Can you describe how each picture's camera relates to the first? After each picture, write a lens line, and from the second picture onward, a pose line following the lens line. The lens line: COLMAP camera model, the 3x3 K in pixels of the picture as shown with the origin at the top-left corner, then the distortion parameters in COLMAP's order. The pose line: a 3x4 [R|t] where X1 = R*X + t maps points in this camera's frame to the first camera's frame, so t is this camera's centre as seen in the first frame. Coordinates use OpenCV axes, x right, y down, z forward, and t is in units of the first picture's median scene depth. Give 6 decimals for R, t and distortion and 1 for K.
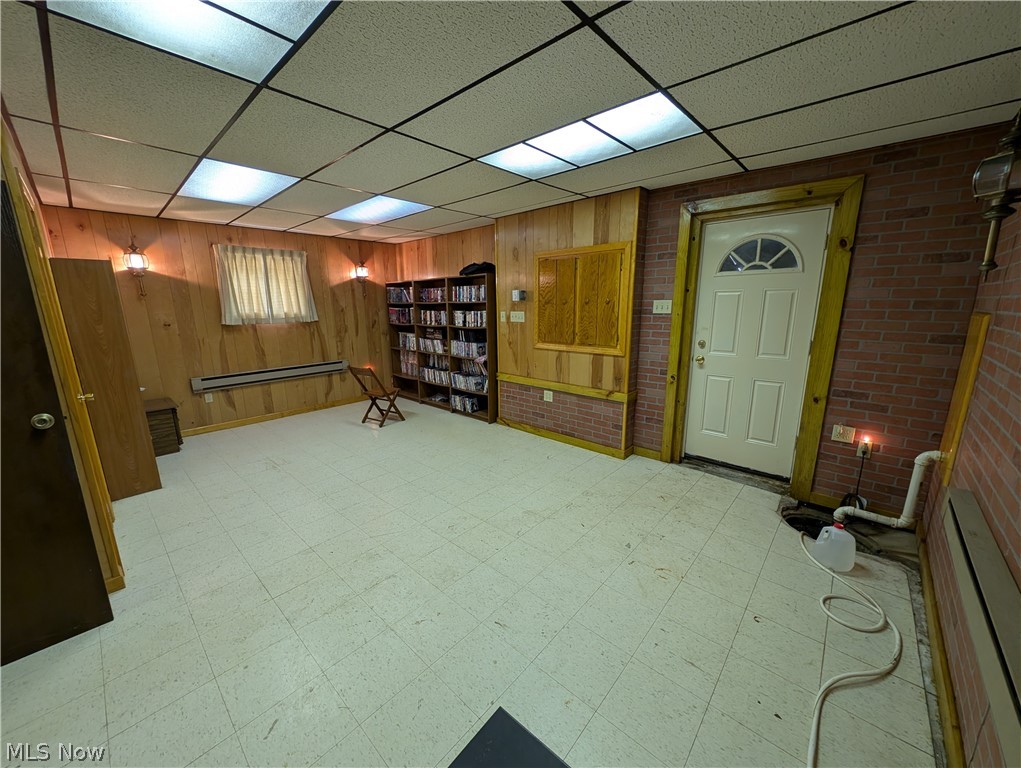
lens RADIAL K [[385.8, 0, 507.9], [0, 385.8, 386.8], [0, 0, 1]] dist [0.006163, -0.002762]
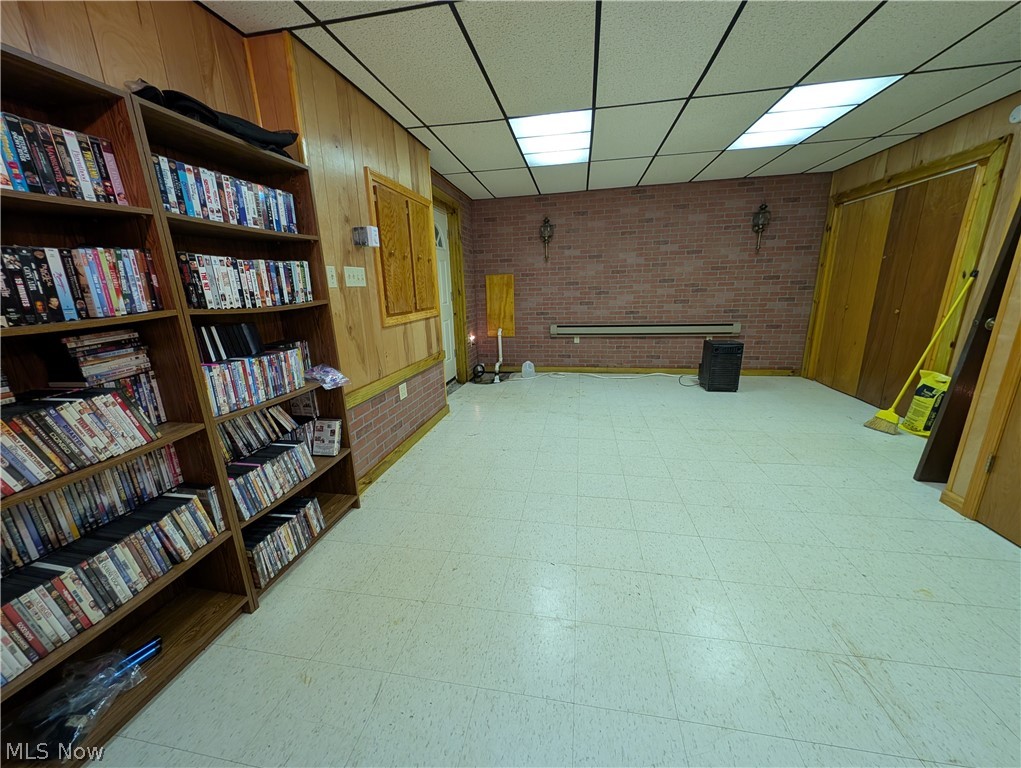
lens RADIAL K [[385.8, 0, 508.1], [0, 385.8, 386.6], [0, 0, 1]] dist [0.006163, -0.002762]
pose [[-0.530816, -0.191861, 0.825484, -0.547508], [0.210989, 0.913451, 0.347980, -0.178021], [-0.820804, 0.358881, -0.444394, 1.083389]]
